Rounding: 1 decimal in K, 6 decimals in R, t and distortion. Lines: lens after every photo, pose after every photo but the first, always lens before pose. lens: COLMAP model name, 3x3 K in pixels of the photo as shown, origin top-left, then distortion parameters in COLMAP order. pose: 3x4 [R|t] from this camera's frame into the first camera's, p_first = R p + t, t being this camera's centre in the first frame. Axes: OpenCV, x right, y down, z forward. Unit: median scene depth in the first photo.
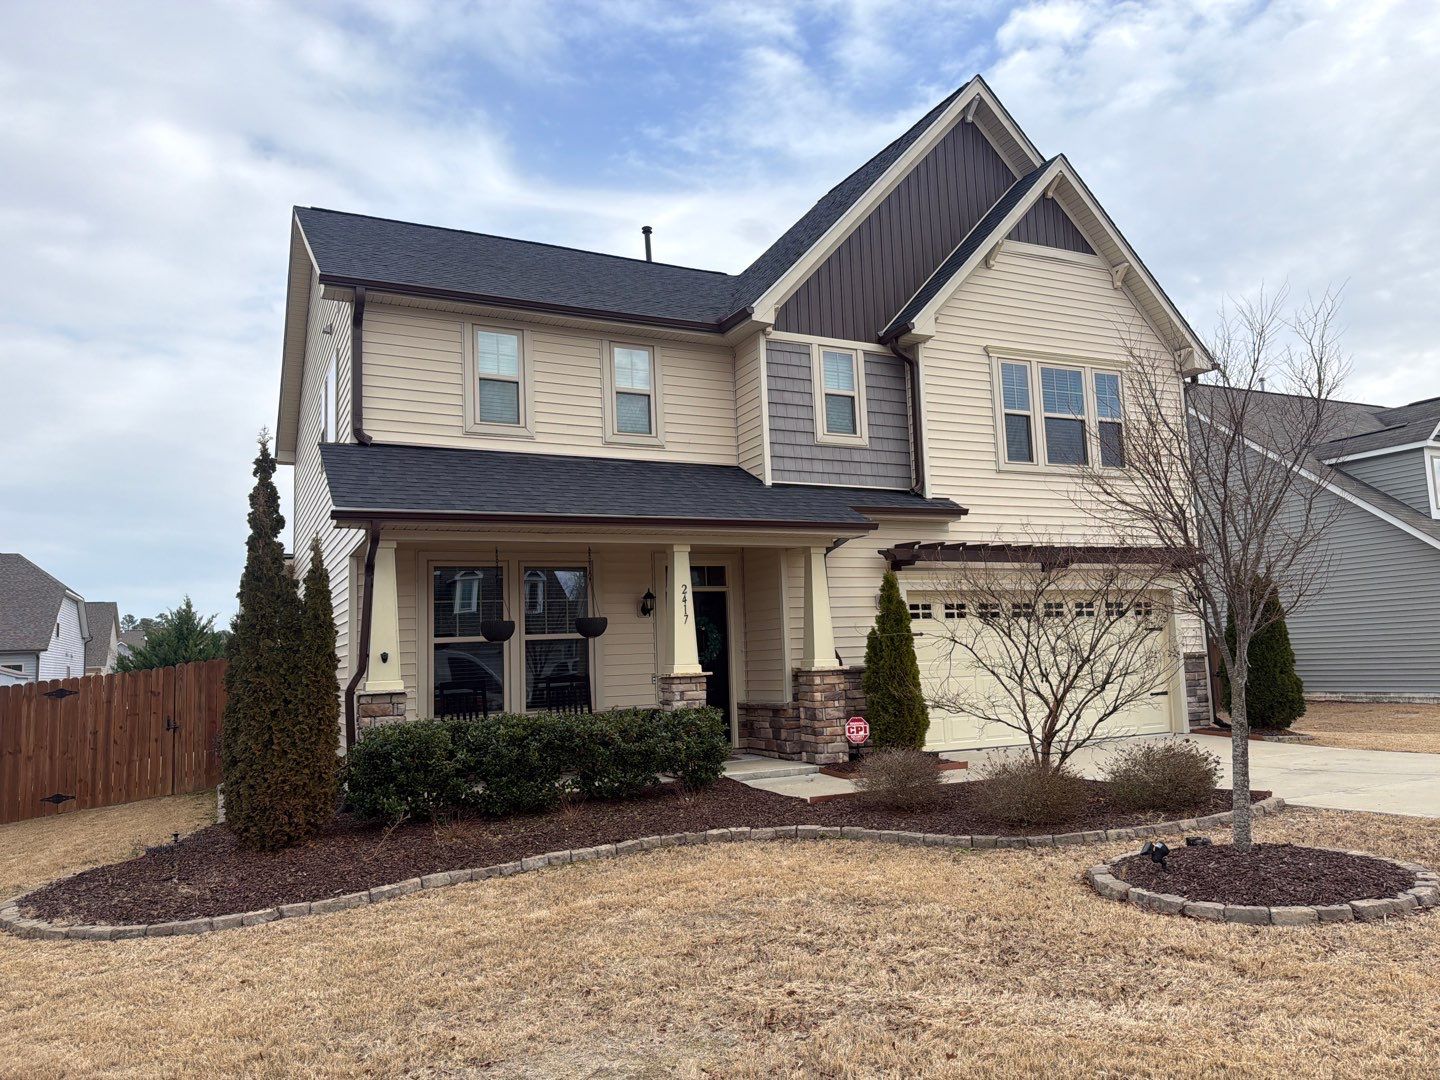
lens RADIAL K [[1028.3, 0, 748.2], [0, 1028.3, 554.3], [0, 0, 1]] dist [0.039236, -0.062890]
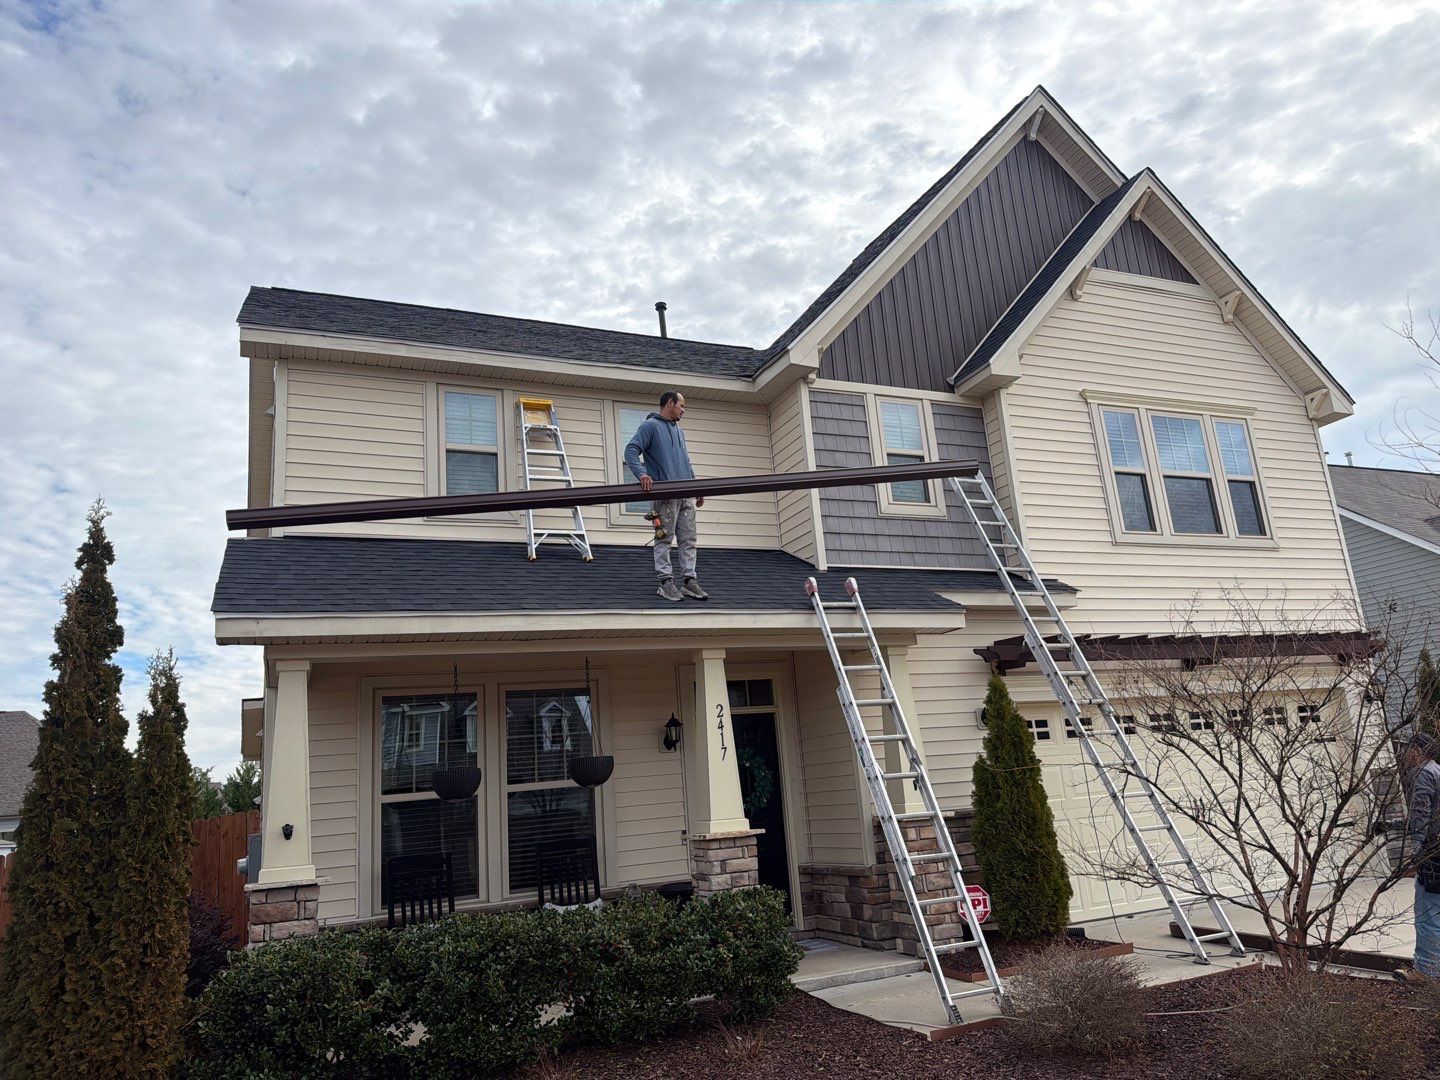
lens RADIAL K [[1028.3, 0, 723.9], [0, 1028.3, 541.5], [0, 0, 1]] dist [0.039236, -0.062890]
pose [[0.997333, -0.052569, -0.050622, -0.016056], [0.045313, 0.989793, -0.135115, 0.012858], [0.057208, 0.132461, 0.989536, 0.262582]]
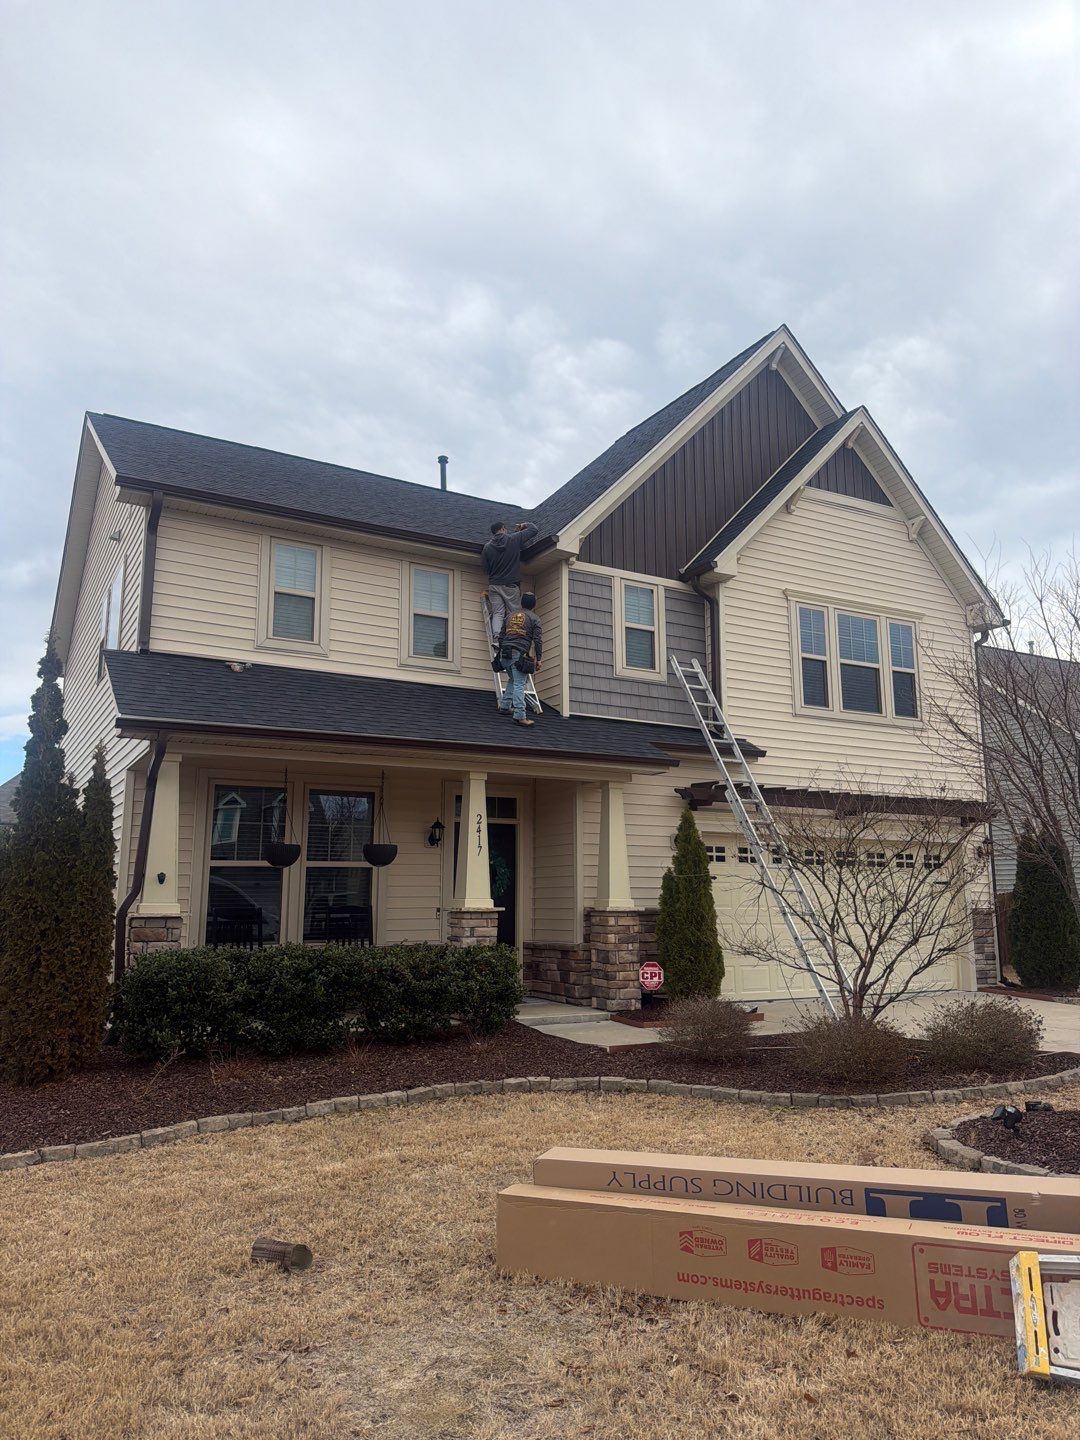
lens RADIAL K [[1028.3, 0, 551.1], [0, 1028.3, 727.2], [0, 0, 1]] dist [0.039236, -0.062890]
pose [[0.998065, 0.046336, 0.041474, -0.038059], [-0.043466, 0.996764, -0.067612, 0.009975], [-0.044472, 0.065678, 0.996849, 0.035973]]
